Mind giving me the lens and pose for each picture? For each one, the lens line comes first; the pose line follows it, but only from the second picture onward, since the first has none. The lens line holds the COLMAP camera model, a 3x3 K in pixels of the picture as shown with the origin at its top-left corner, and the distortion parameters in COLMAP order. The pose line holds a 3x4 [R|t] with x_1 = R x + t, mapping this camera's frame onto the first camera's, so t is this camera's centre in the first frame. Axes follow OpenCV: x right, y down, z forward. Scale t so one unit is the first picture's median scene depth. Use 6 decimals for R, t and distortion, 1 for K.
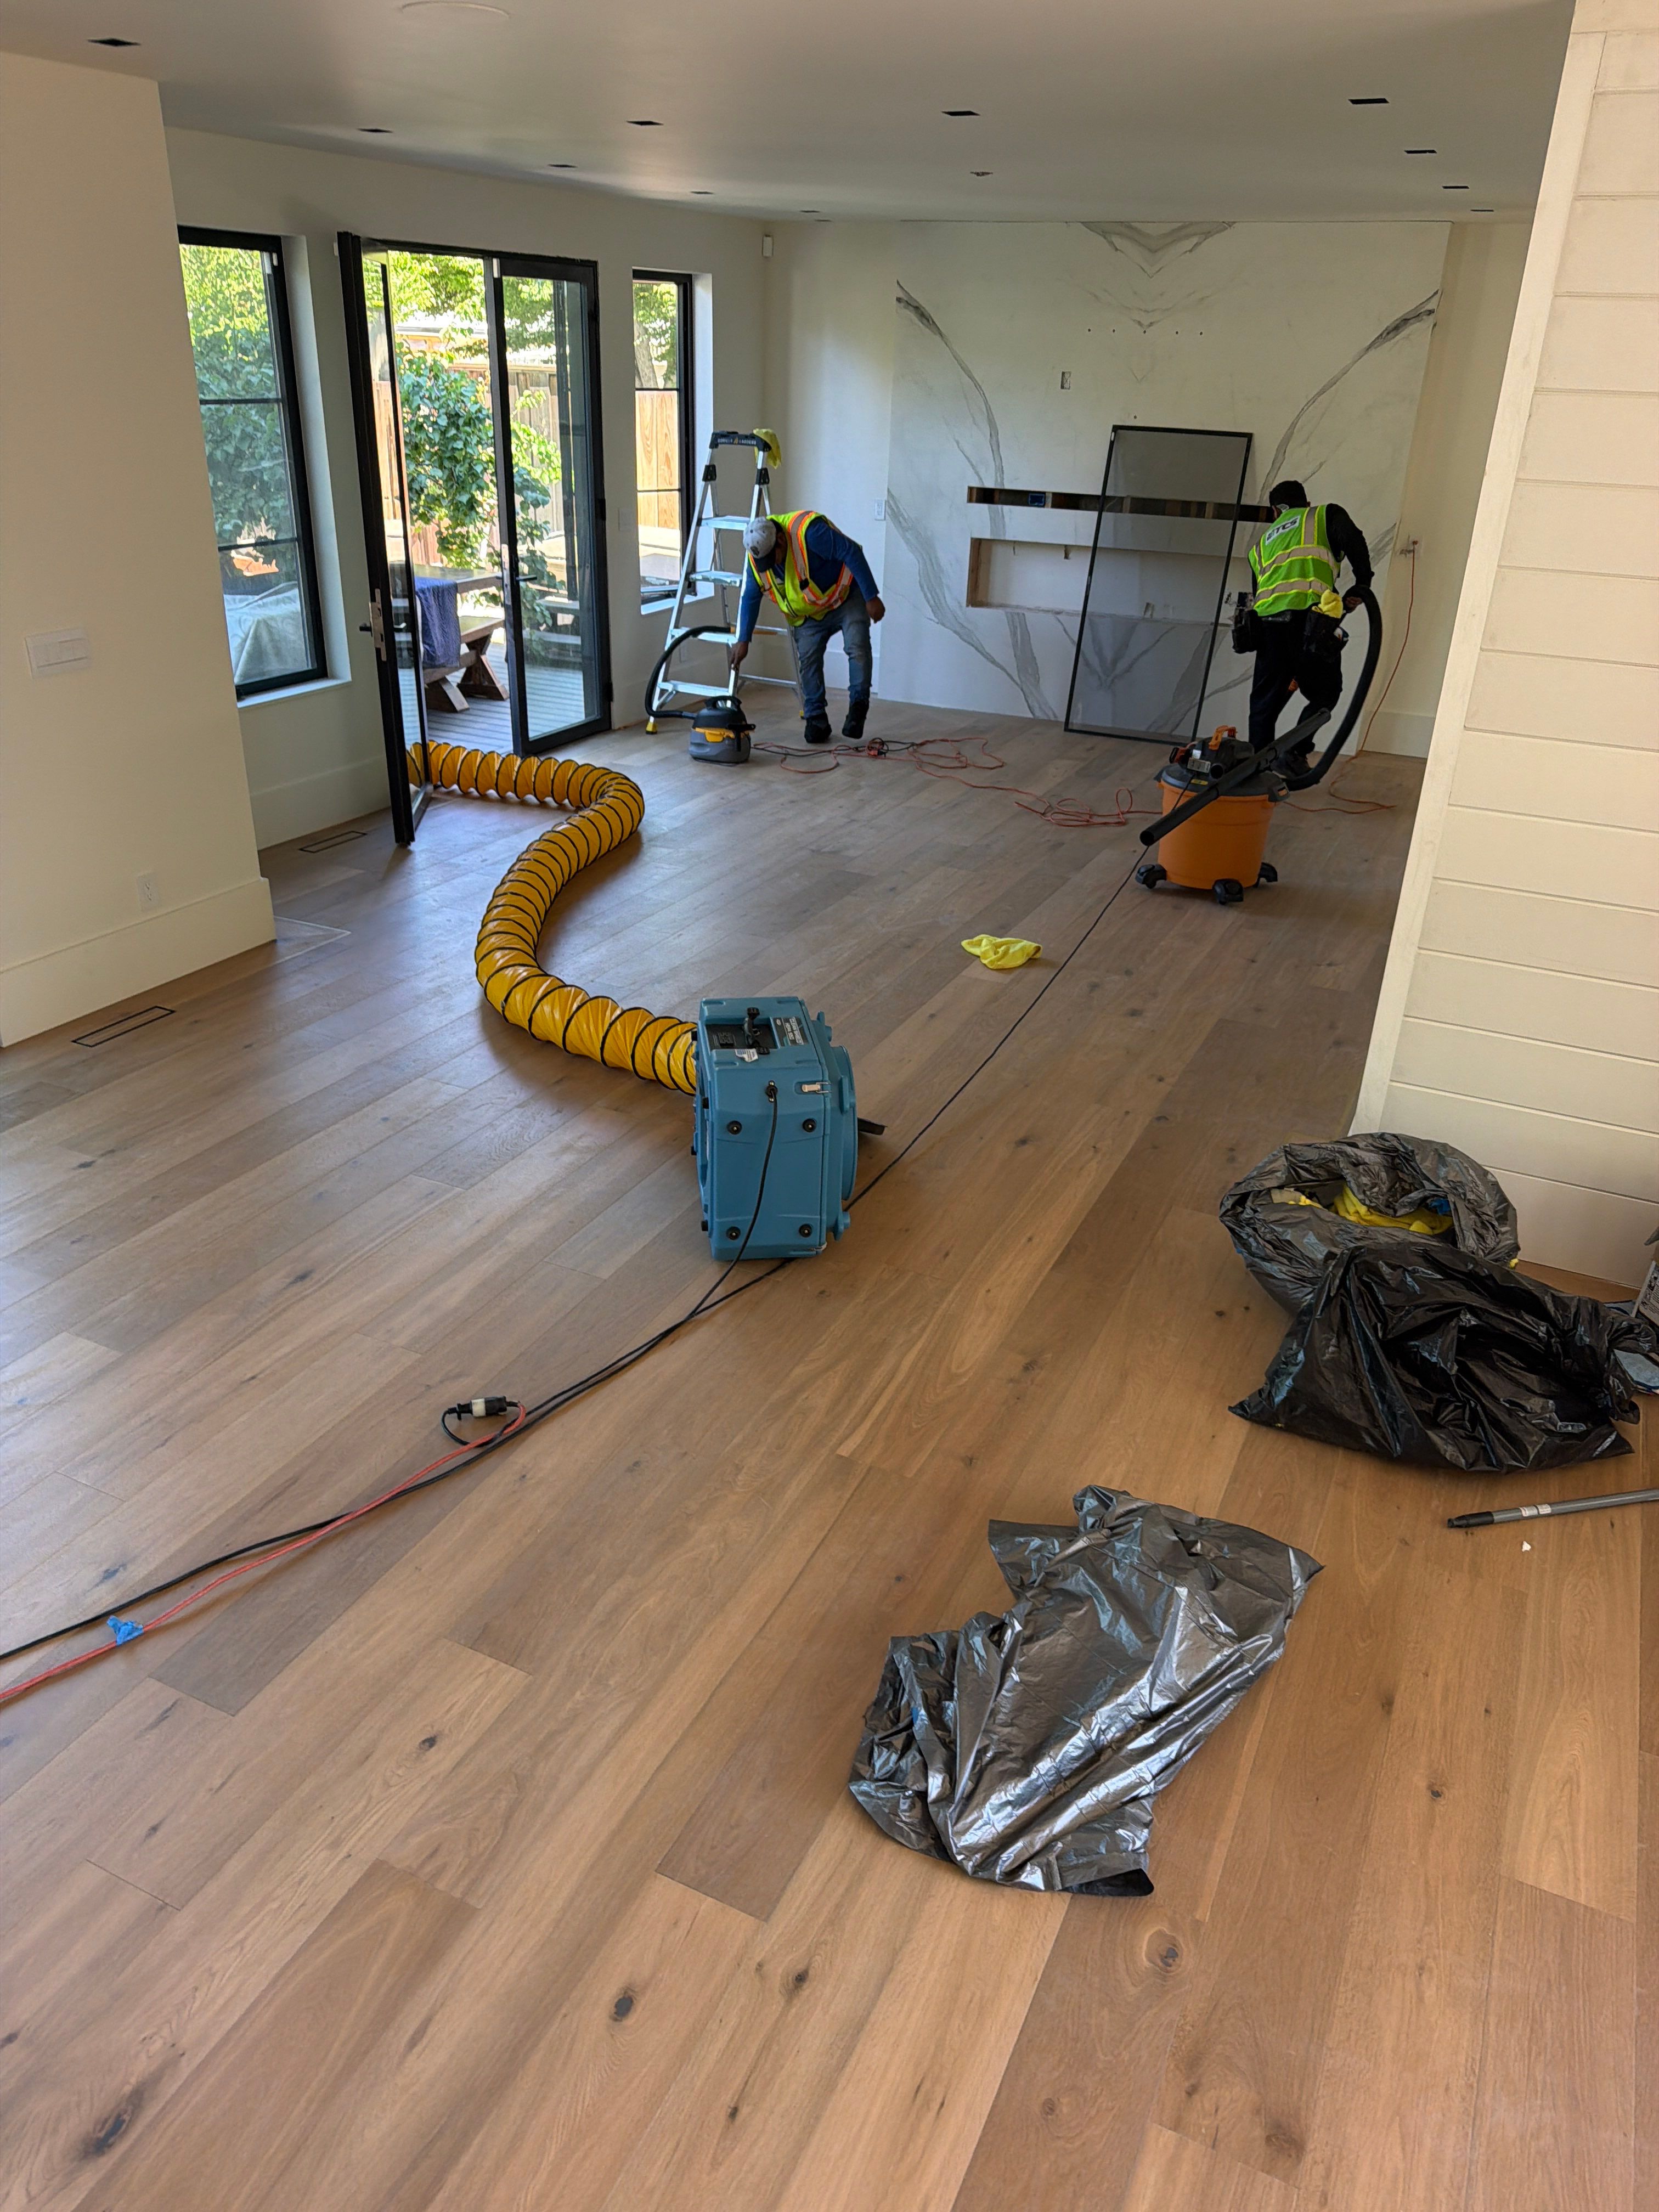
lens RADIAL K [[1565.3, 0, 829.5], [0, 1565.3, 1106.0], [0, 0, 1]] dist [0.130278, -0.237610]
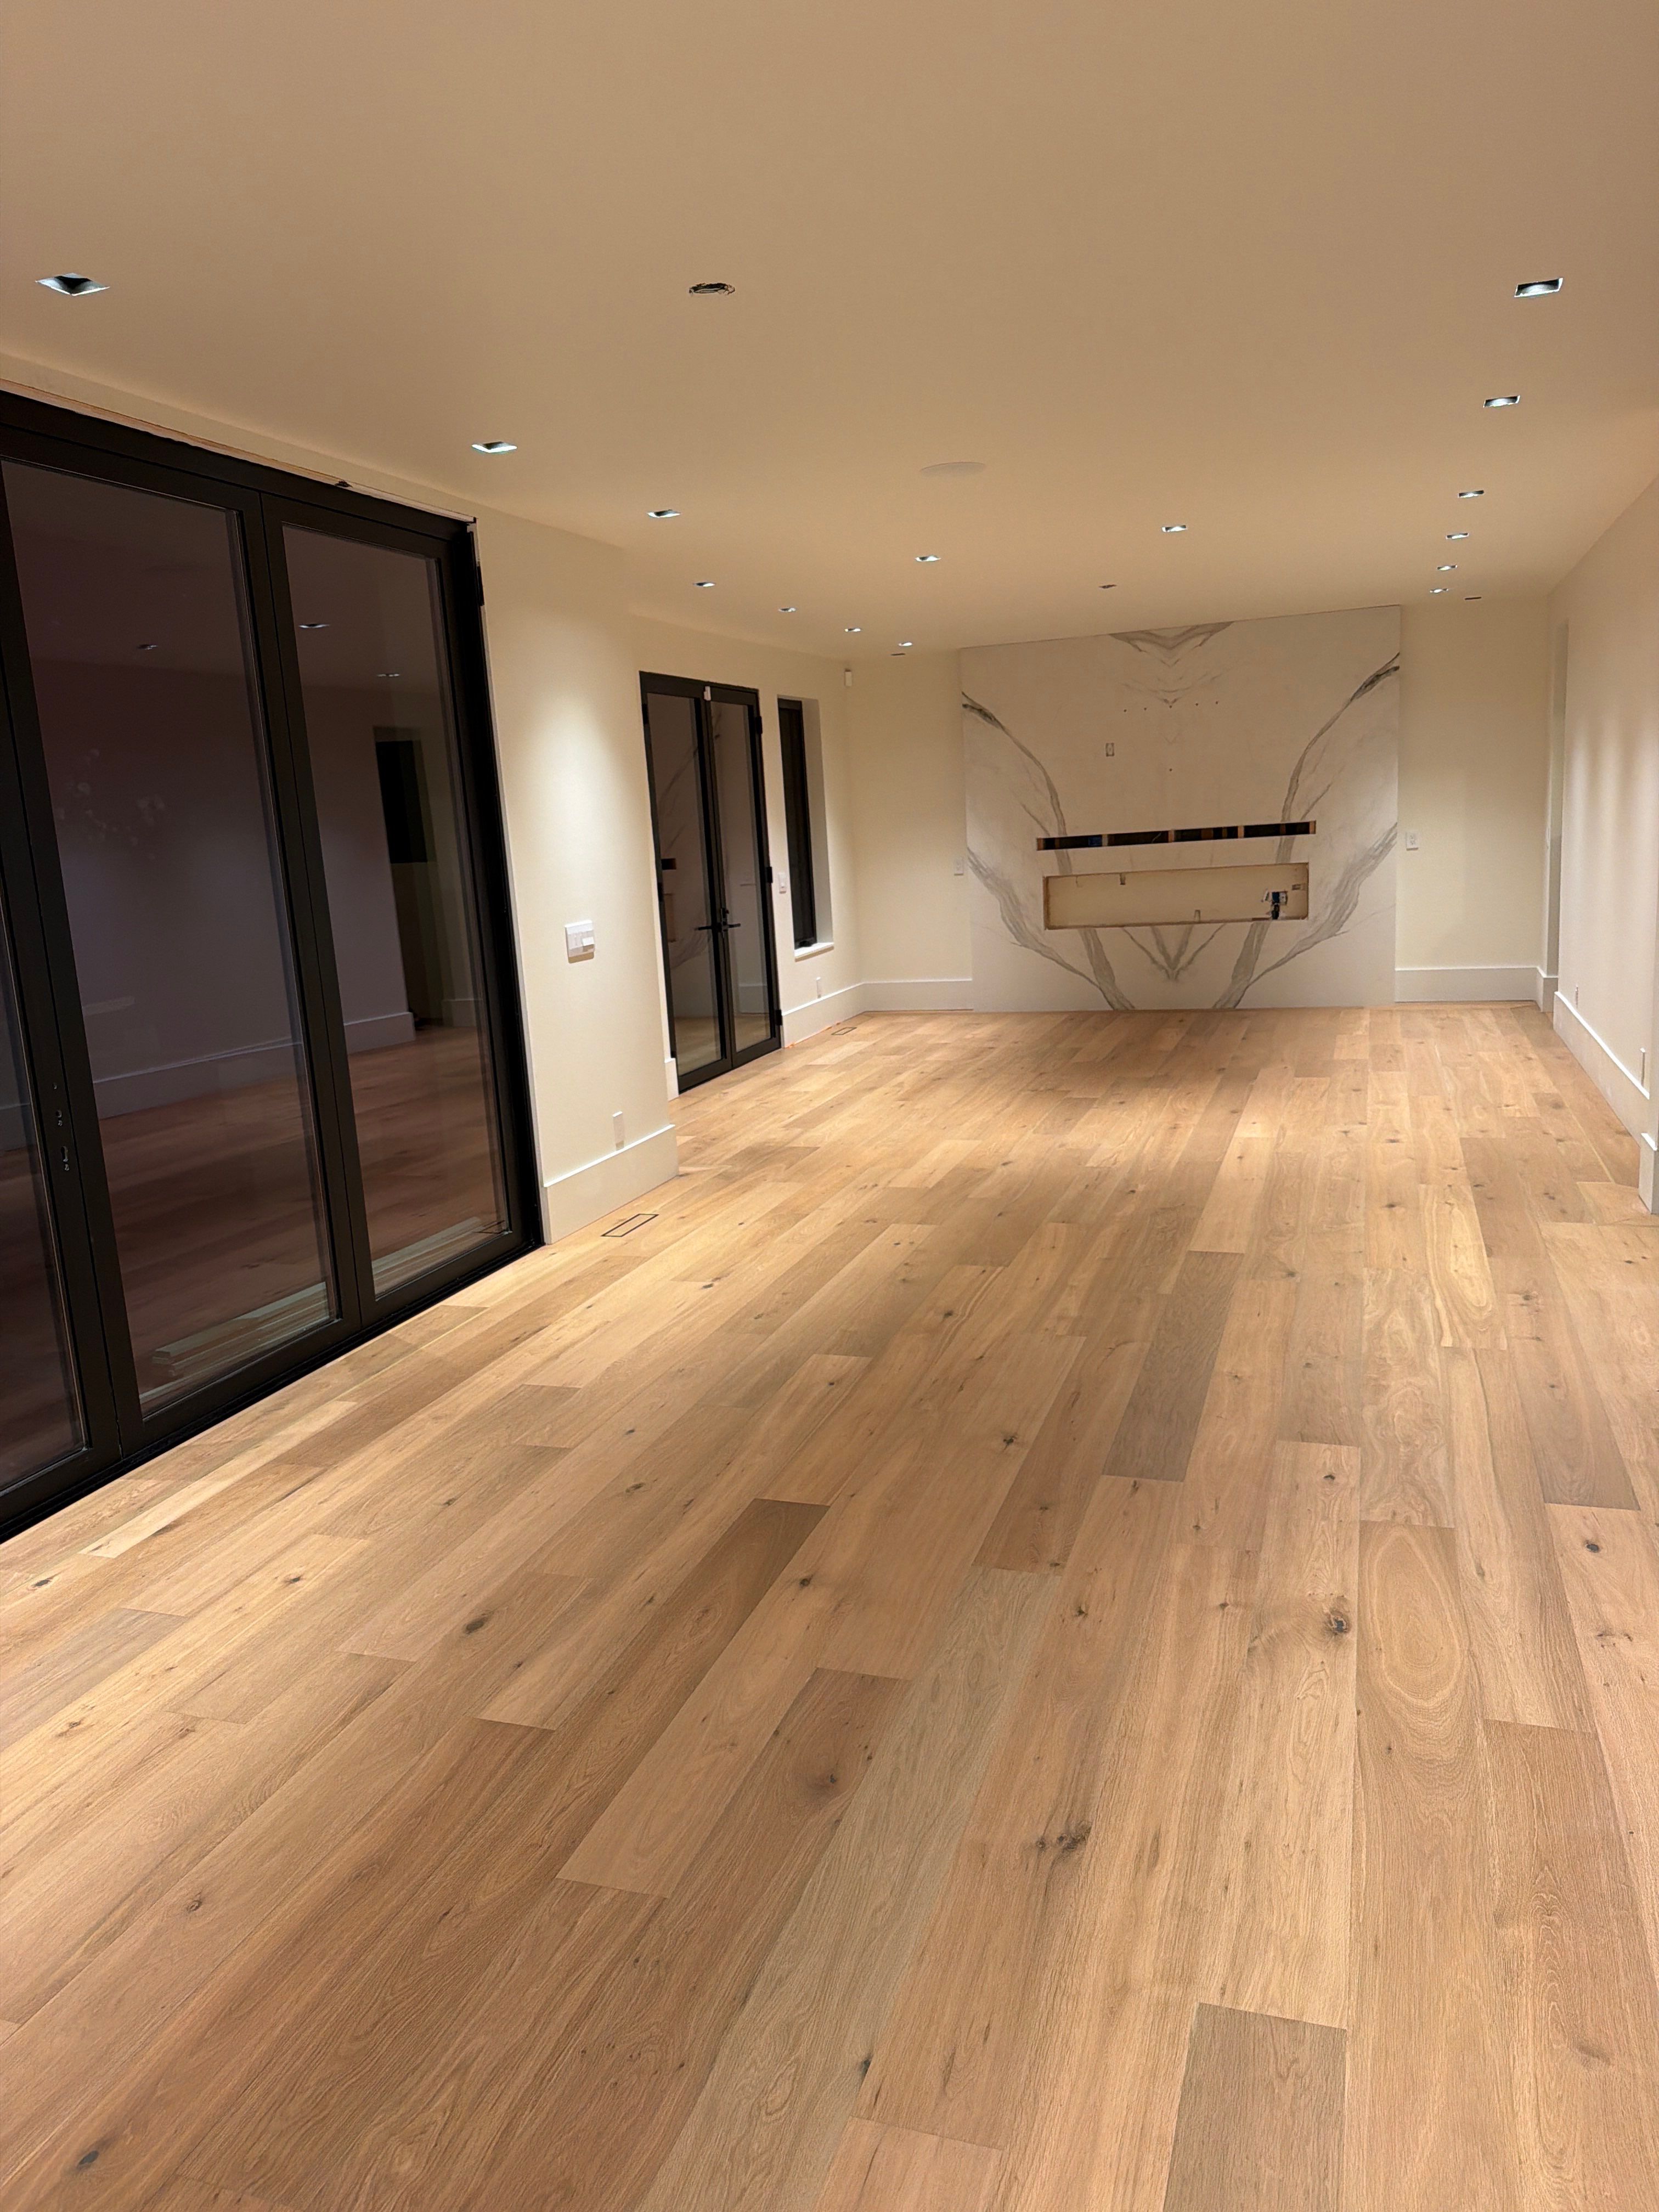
lens RADIAL K [[1565.3, 0, 829.5], [0, 1565.3, 1106.0], [0, 0, 1]] dist [0.130278, -0.237610]
pose [[0.989785, -0.107026, 0.094192, -0.212850], [0.128056, 0.957801, -0.257330, 0.105381], [-0.062676, 0.266763, 0.961722, -0.112984]]
